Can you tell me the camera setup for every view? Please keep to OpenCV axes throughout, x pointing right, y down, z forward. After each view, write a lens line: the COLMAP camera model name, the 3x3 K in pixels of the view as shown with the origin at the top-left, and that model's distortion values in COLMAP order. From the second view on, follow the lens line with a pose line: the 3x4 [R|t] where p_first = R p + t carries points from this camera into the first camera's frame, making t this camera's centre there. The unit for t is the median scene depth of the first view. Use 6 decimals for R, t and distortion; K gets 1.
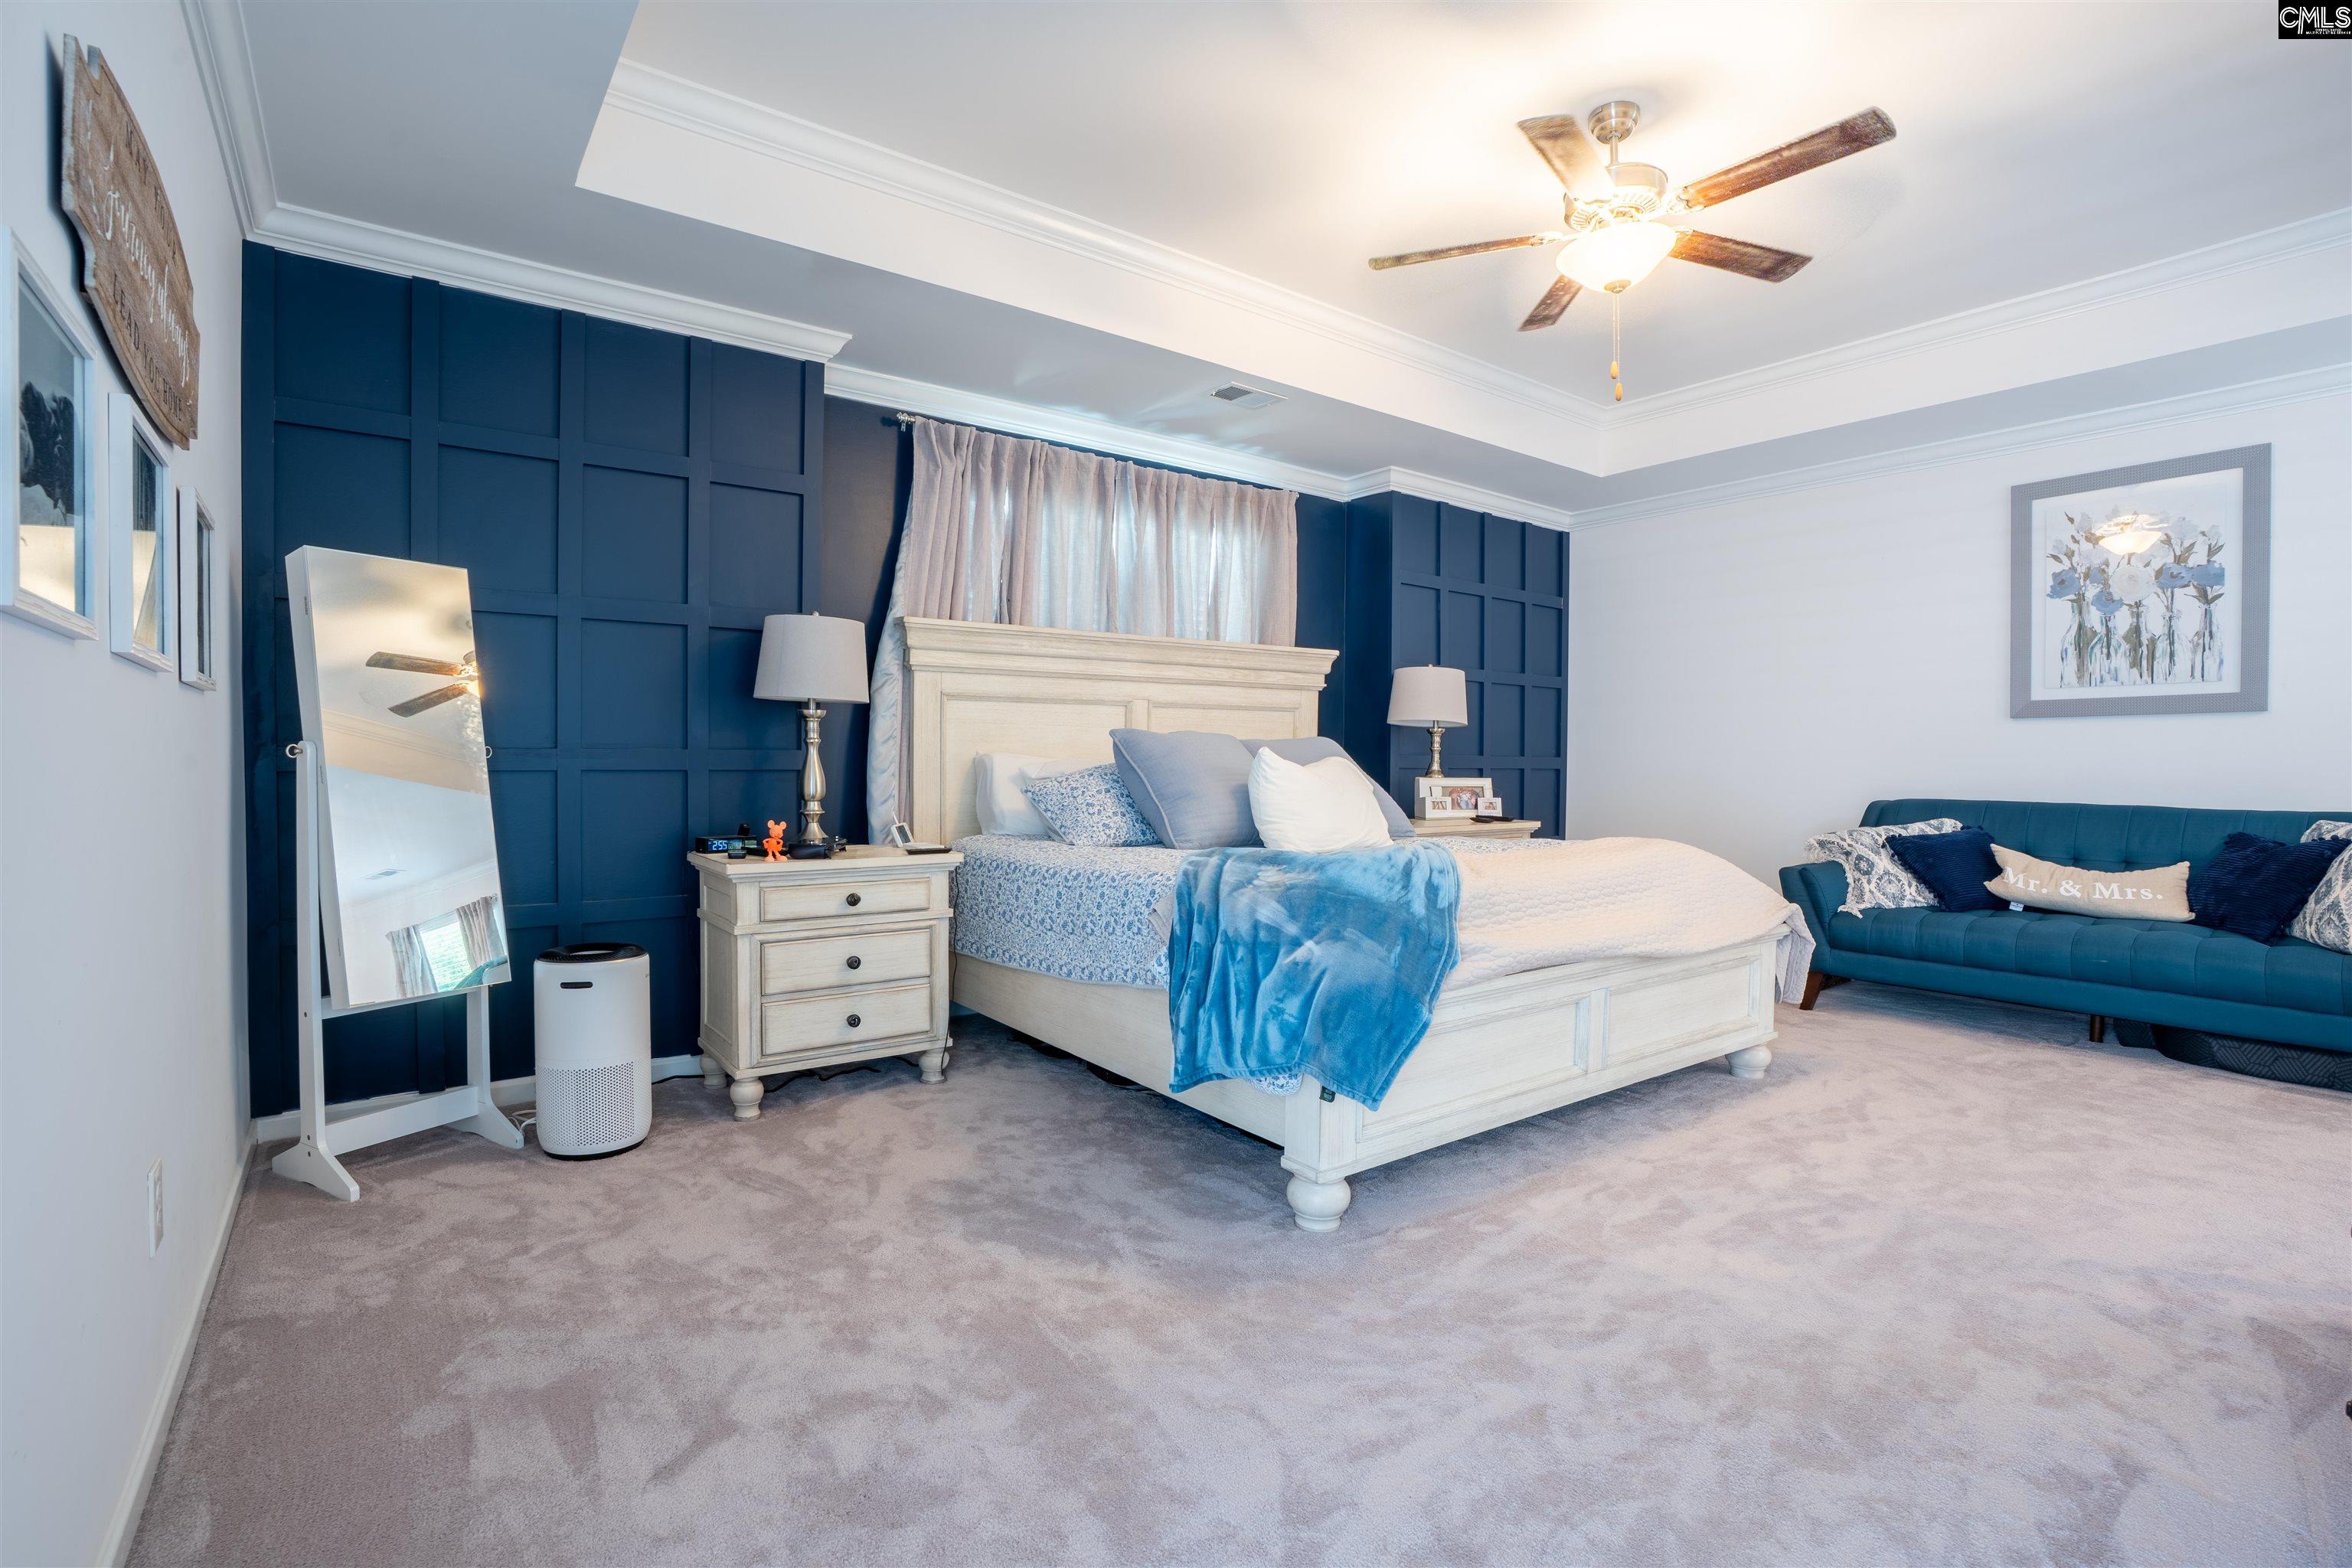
lens RADIAL K [[1087.3, 0, 1158.1], [0, 1087.3, 777.6], [0, 0, 1]] dist [-0.063674, 0.027058]
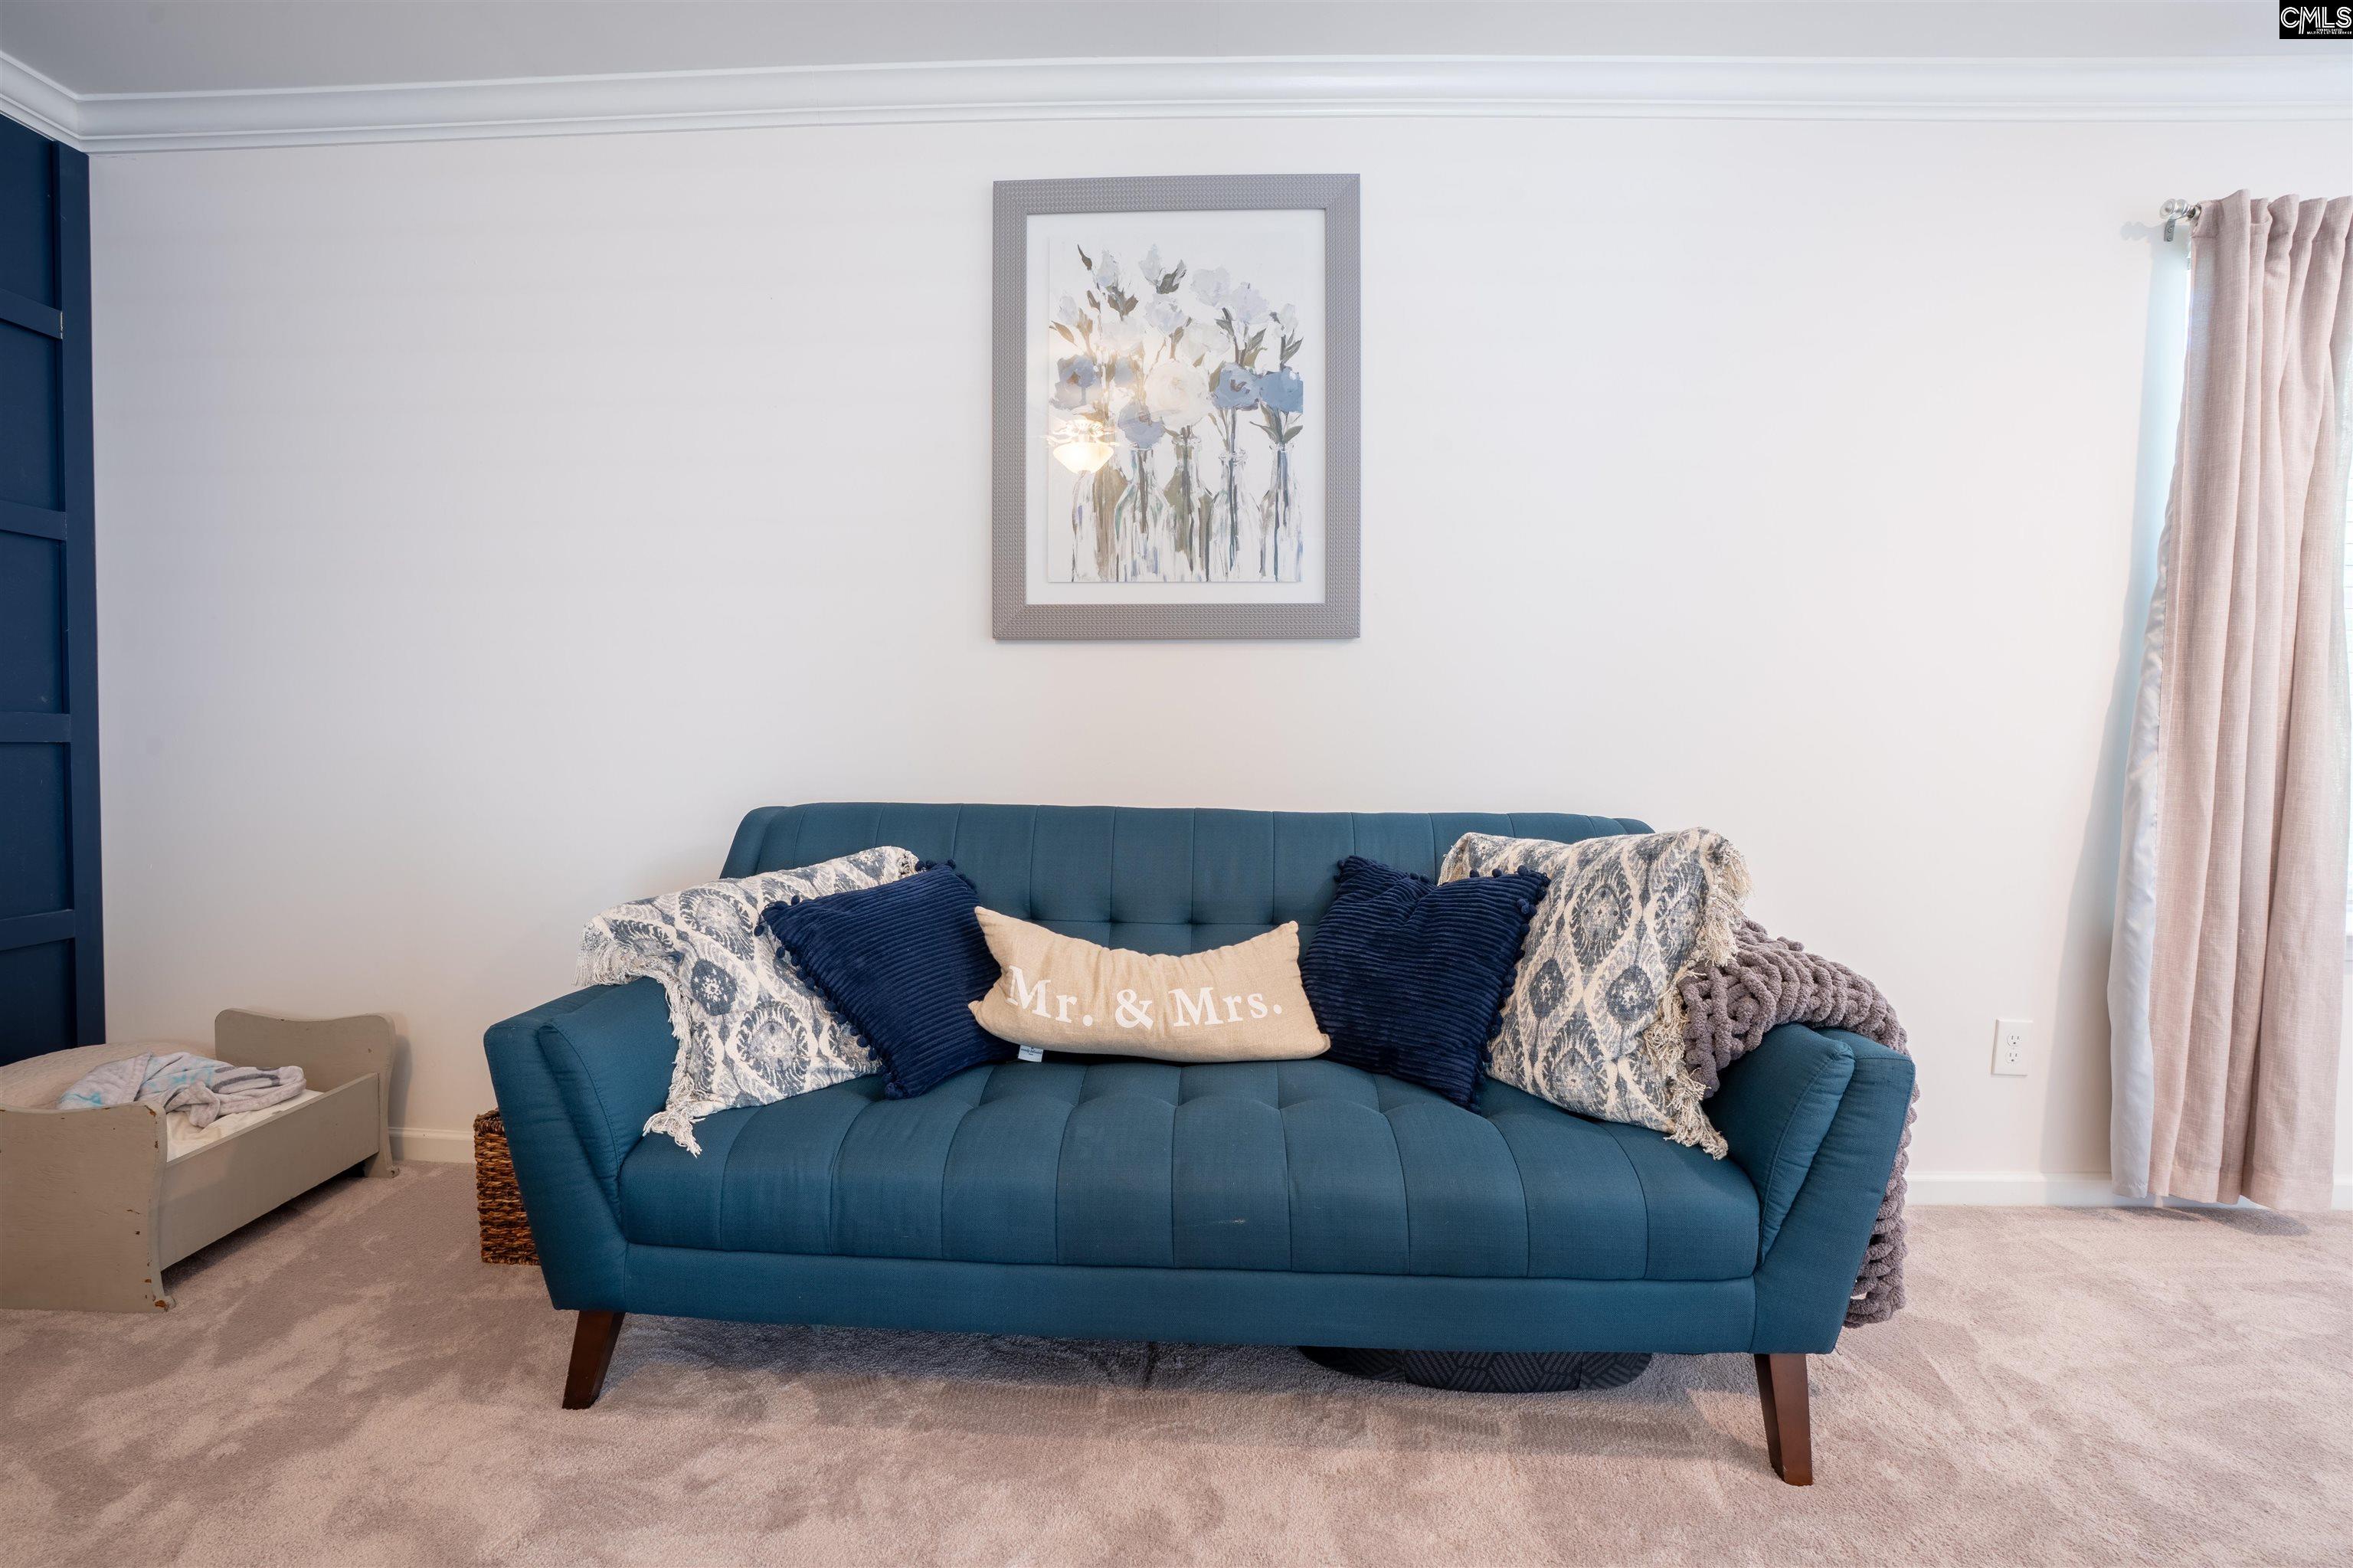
lens RADIAL K [[1087.8, 0, 1158.6], [0, 1087.8, 777.6], [0, 0, 1]] dist [-0.063674, 0.027058]
pose [[0.626977, -0.030117, 0.778456, 0.483833], [0.007758, 0.999444, 0.032419, -0.006201], [-0.779000, -0.014287, 0.626862, 0.655594]]
